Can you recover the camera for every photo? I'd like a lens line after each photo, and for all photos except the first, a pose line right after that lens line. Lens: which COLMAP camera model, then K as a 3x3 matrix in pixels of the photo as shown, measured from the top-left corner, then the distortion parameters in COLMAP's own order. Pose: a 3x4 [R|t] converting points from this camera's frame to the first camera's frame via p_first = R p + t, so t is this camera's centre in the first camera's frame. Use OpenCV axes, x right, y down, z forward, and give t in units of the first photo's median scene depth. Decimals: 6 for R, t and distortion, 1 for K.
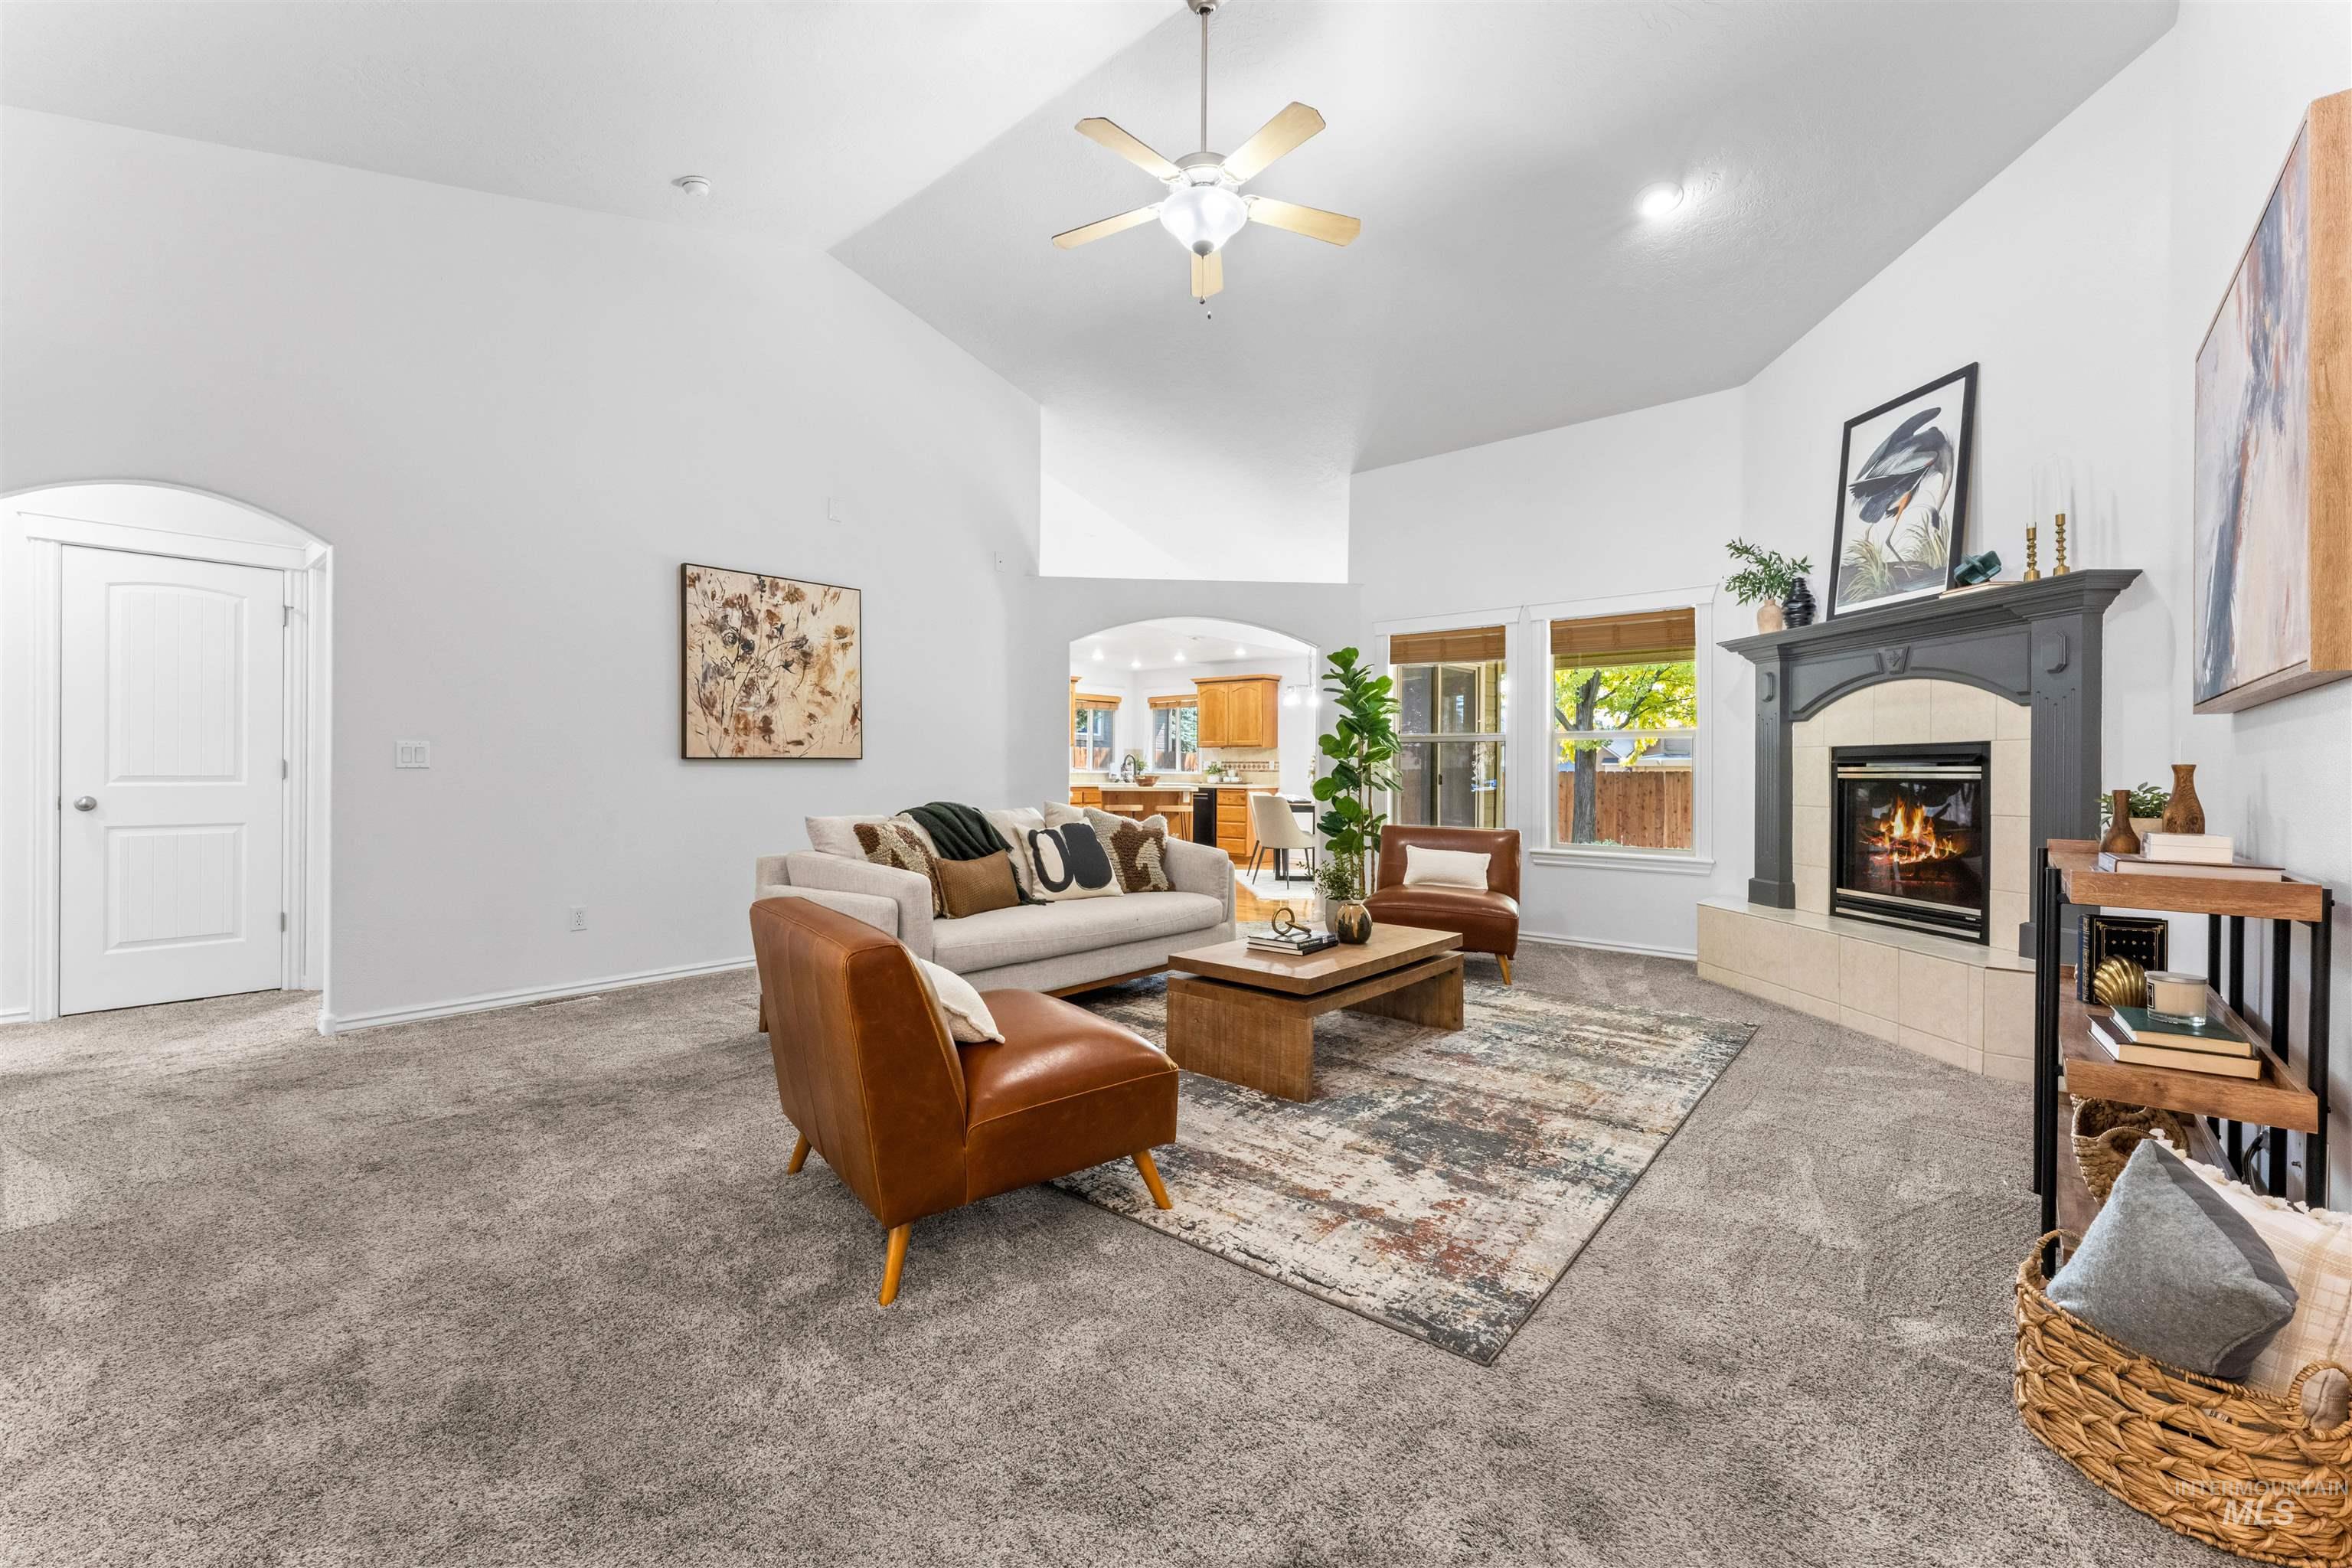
lens RADIAL K [[951.3, 0, 1160.6], [0, 951.3, 769.0], [0, 0, 1]] dist [0.003850, -0.001597]
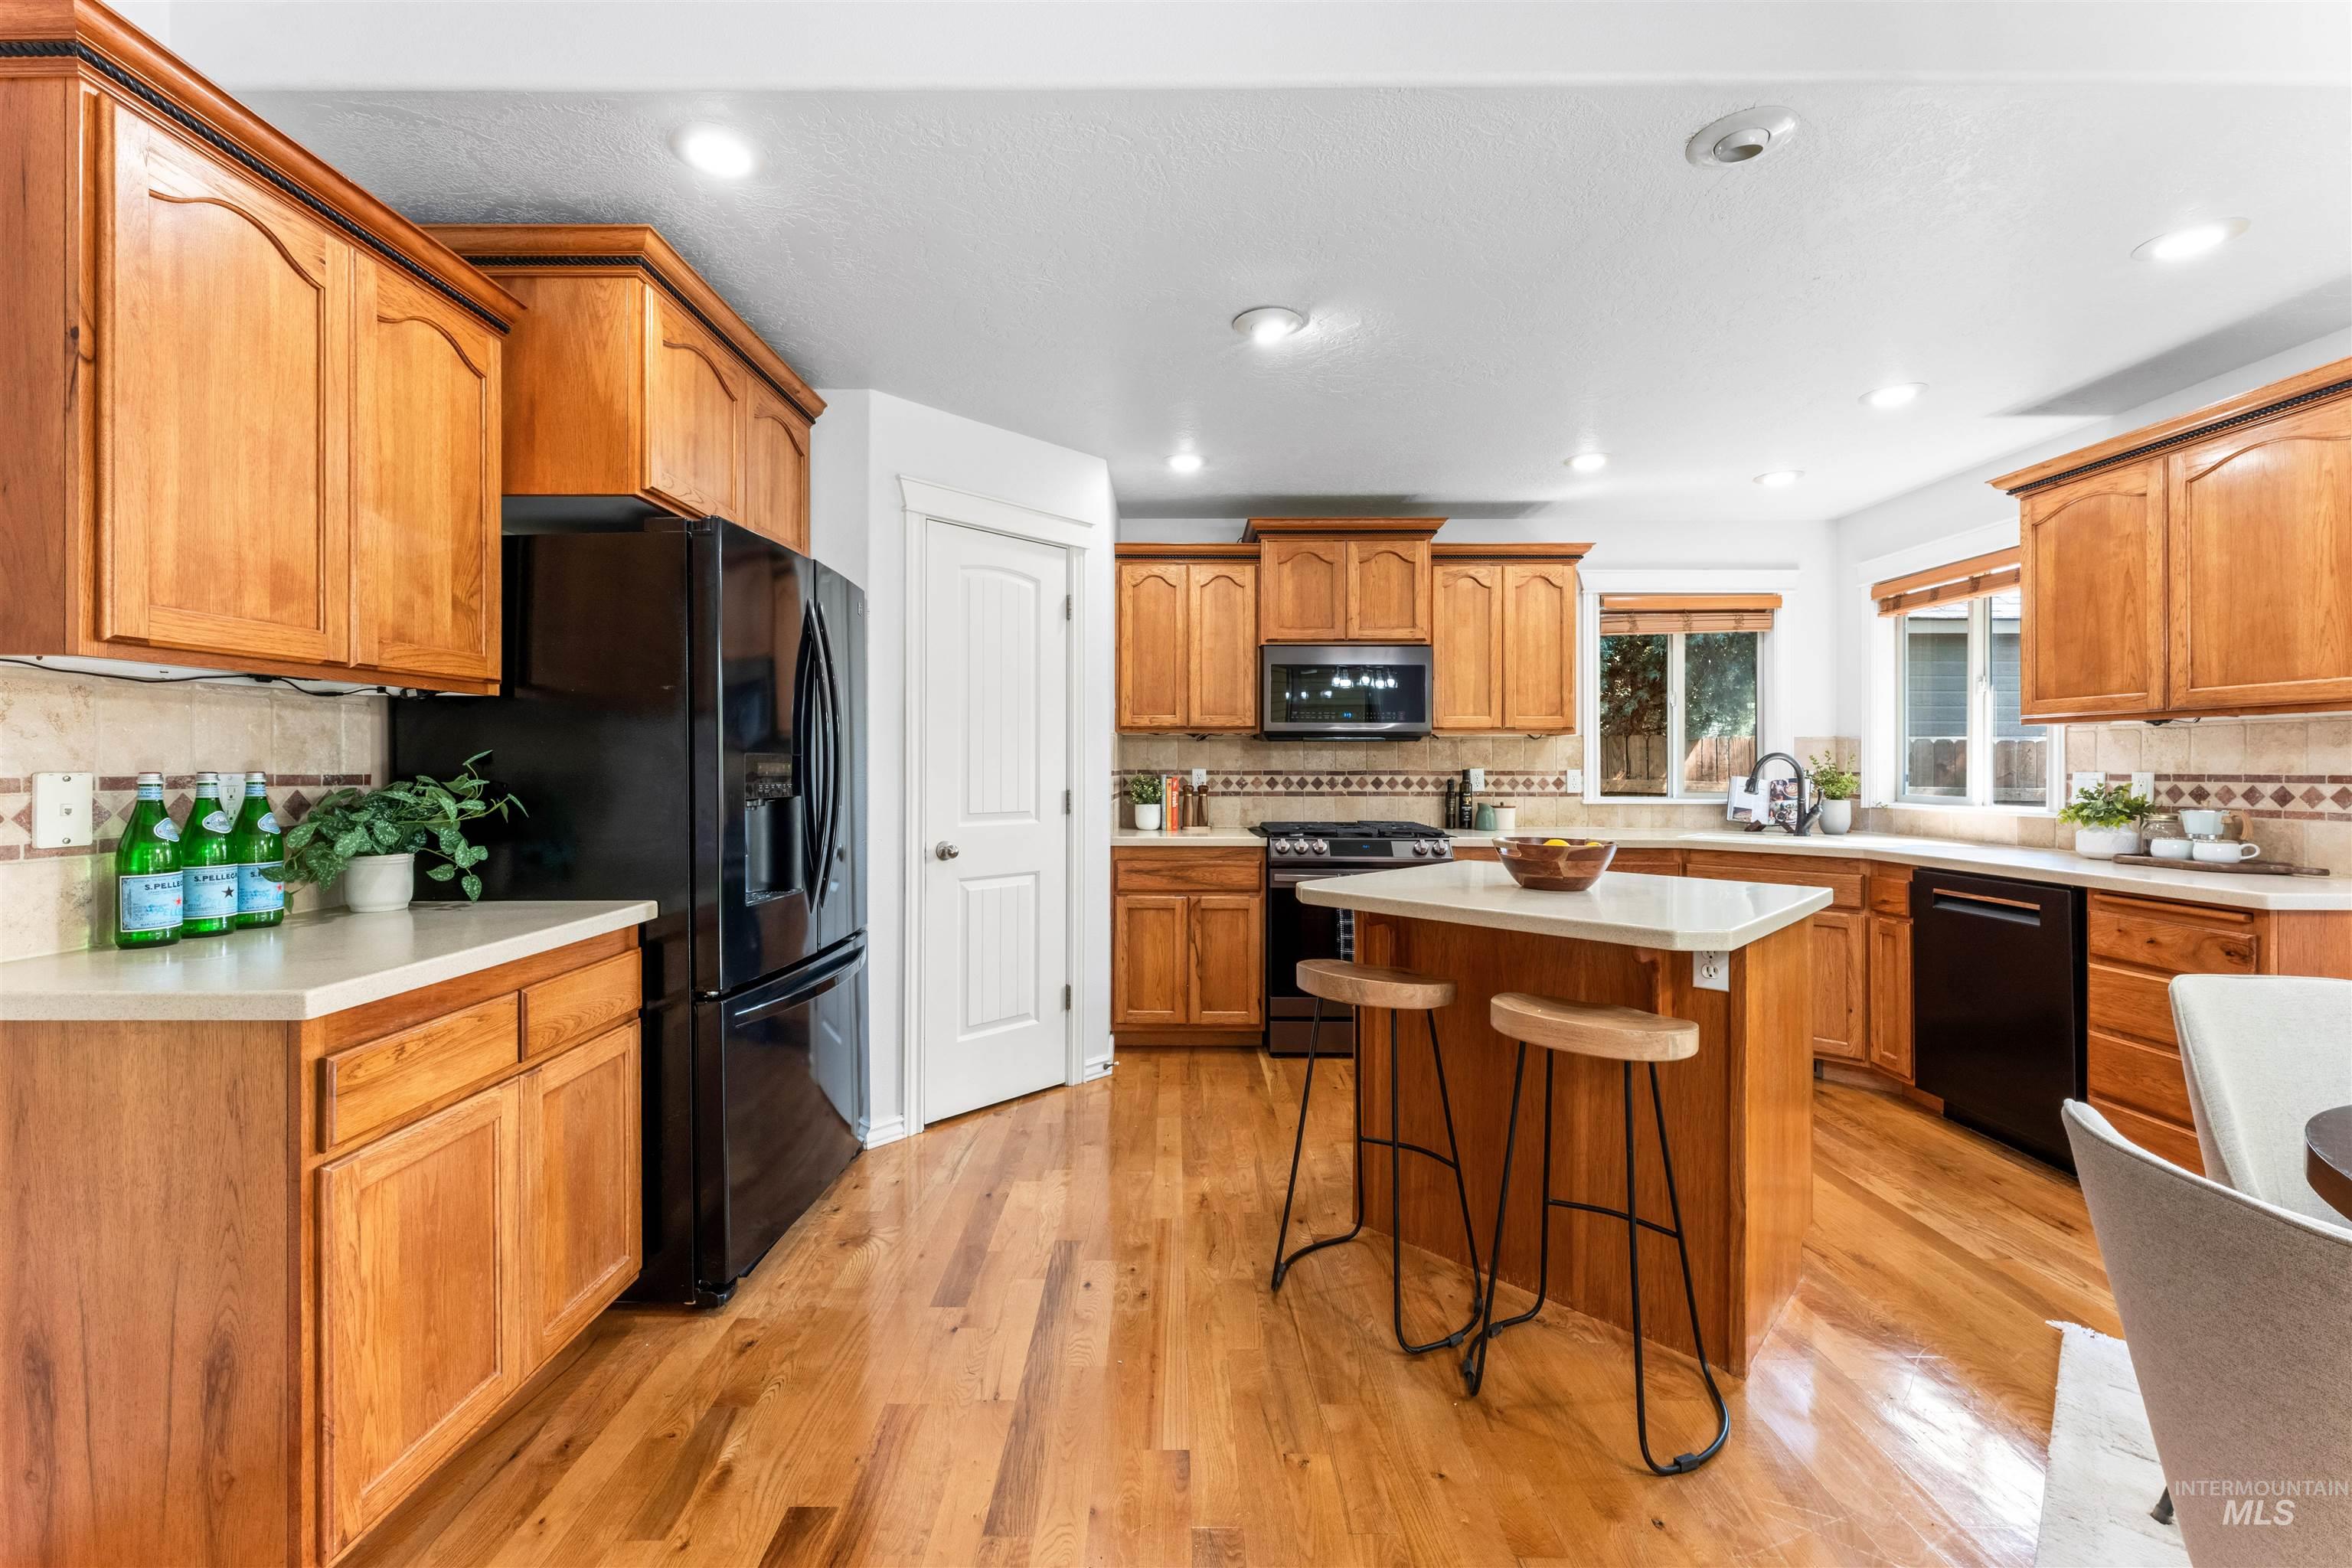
lens RADIAL K [[951.3, 0, 1158.6], [0, 951.3, 763.0], [0, 0, 1]] dist [0.003850, -0.001597]
pose [[0.646600, -0.007813, -0.762789, 0.228764], [0.002293, 0.999963, -0.008298, -0.024766], [0.762826, 0.003616, 0.646594, 1.647064]]
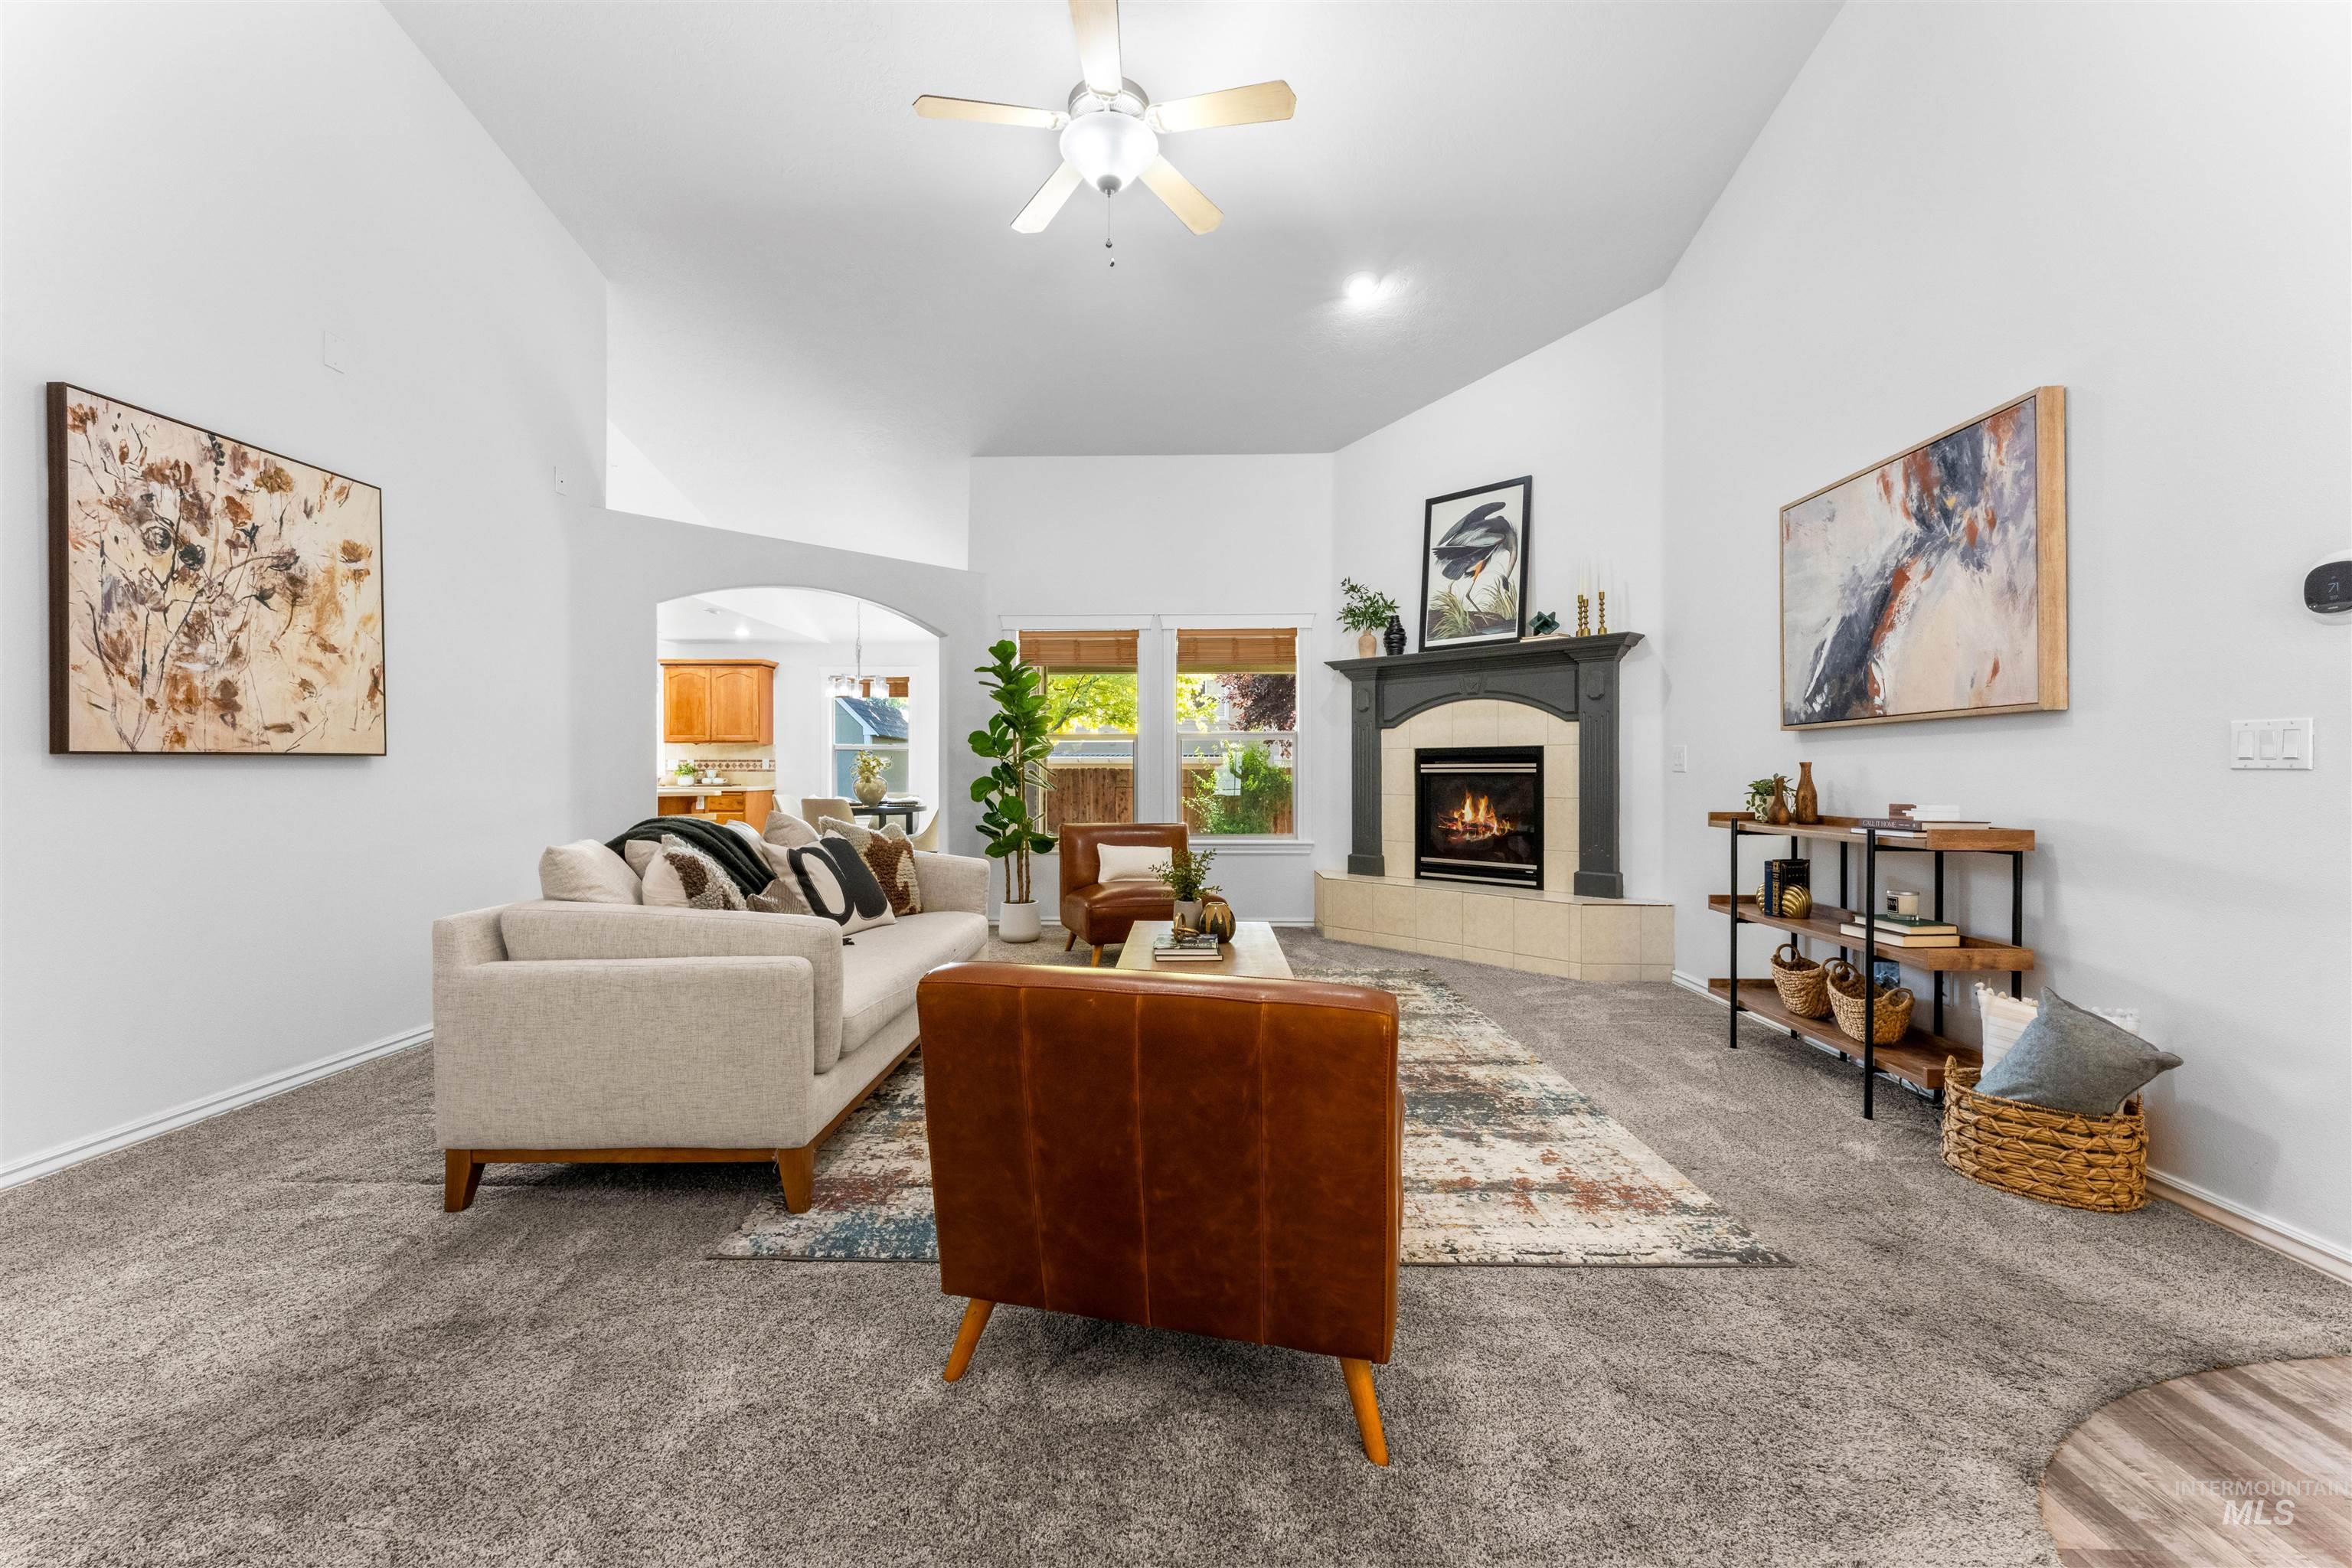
lens RADIAL K [[951.3, 0, 1169.7], [0, 951.3, 771.8], [0, 0, 1]] dist [0.003850, -0.001597]
pose [[0.773921, -0.007682, 0.633235, -0.380899], [0.004596, 0.999968, 0.006515, -0.001843], [-0.633265, -0.002132, 0.773932, 0.215166]]
